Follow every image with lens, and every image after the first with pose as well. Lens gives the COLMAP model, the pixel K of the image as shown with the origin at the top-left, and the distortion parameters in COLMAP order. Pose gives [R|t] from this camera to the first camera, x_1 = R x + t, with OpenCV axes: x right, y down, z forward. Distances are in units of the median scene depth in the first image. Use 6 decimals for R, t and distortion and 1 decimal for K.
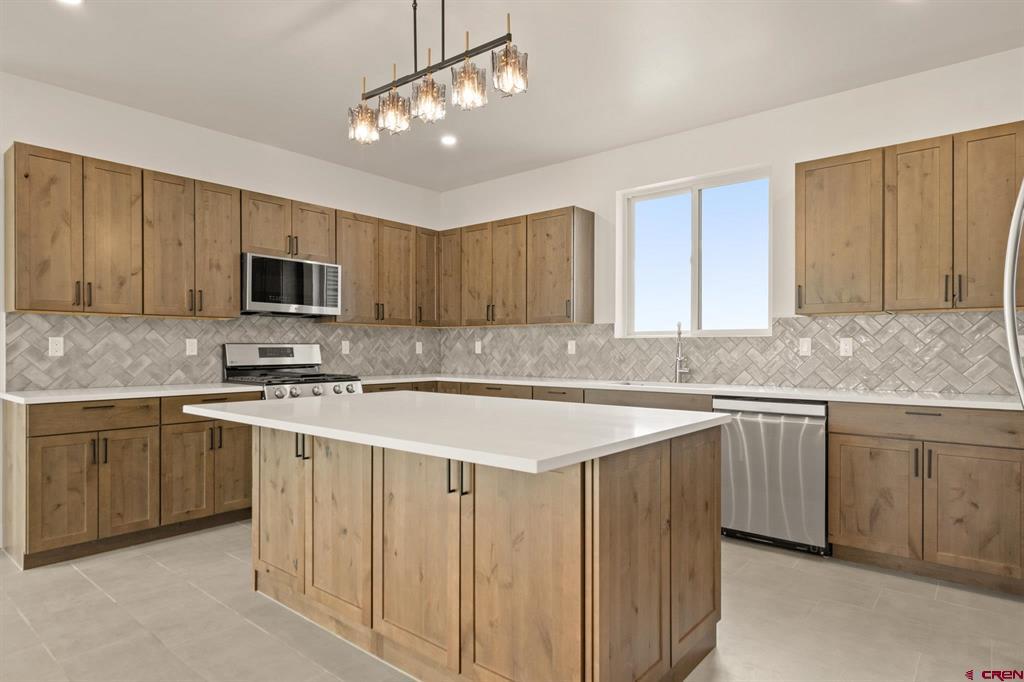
lens RADIAL K [[584.3, 0, 511.3], [0, 584.3, 343.6], [0, 0, 1]] dist [0.006103, 0.001799]
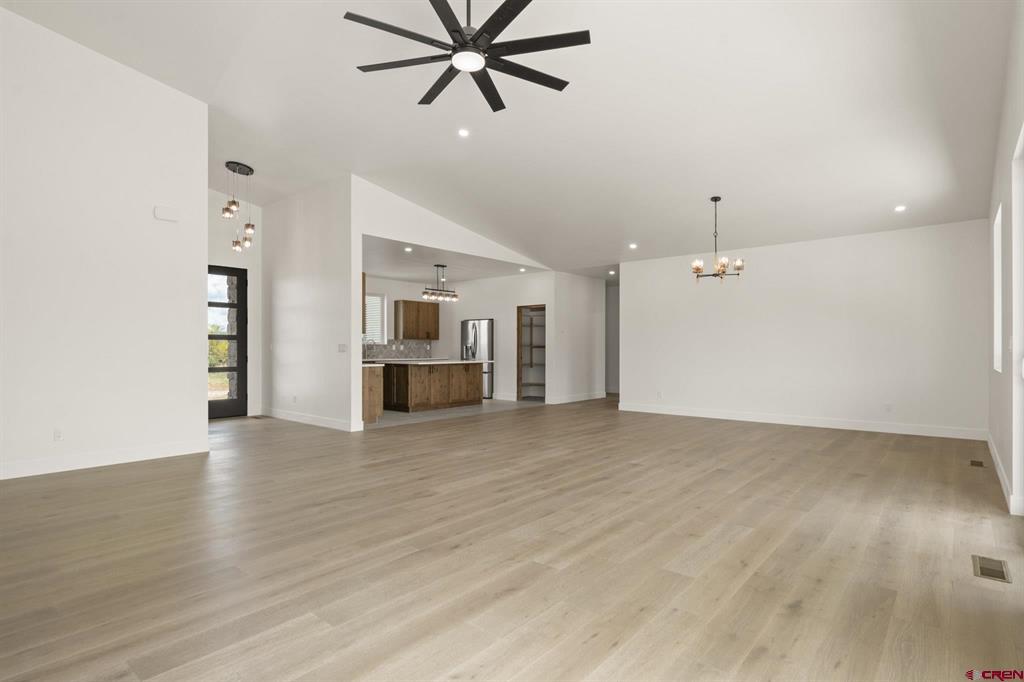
lens RADIAL K [[527.3, 0, 510.7], [0, 527.3, 344.9], [0, 0, 1]] dist [0.003867, 0.000540]
pose [[0.010069, 0.002289, 0.999947, -2.558518], [-0.012143, 0.999924, -0.002166, -0.011442], [-0.999876, -0.012121, 0.010096, 0.216193]]
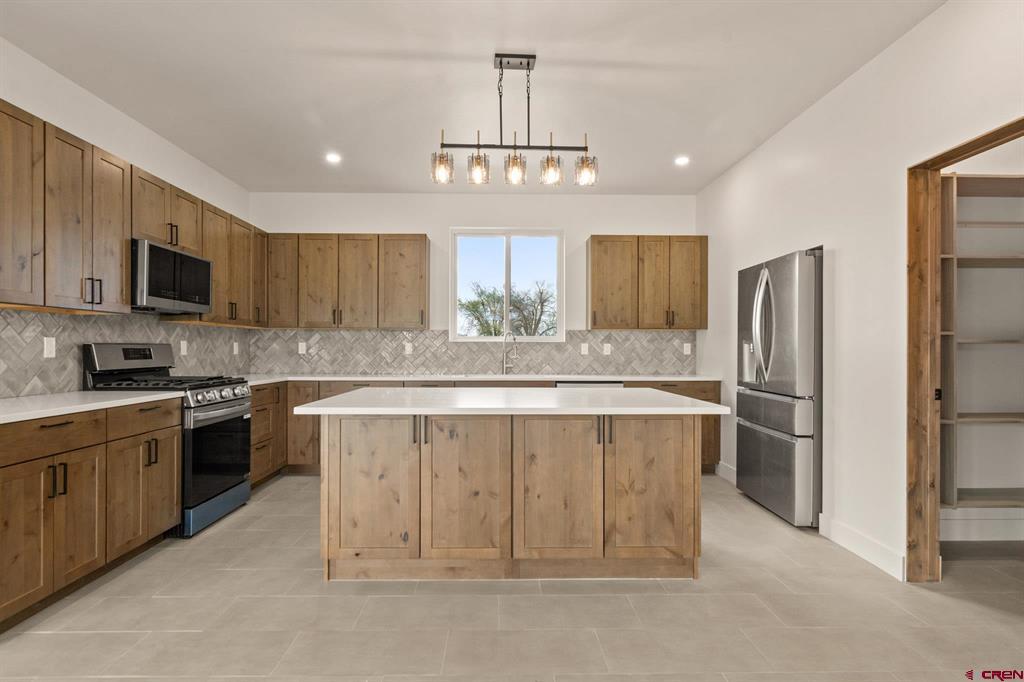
lens RADIAL K [[527.3, 0, 511.4], [0, 527.3, 342.4], [0, 0, 1]] dist [0.003867, 0.000540]
pose [[0.751554, 0.009542, 0.659603, -0.545889], [-0.008065, 0.999954, -0.005276, -0.002451], [-0.659623, -0.001355, 0.751596, 0.047548]]
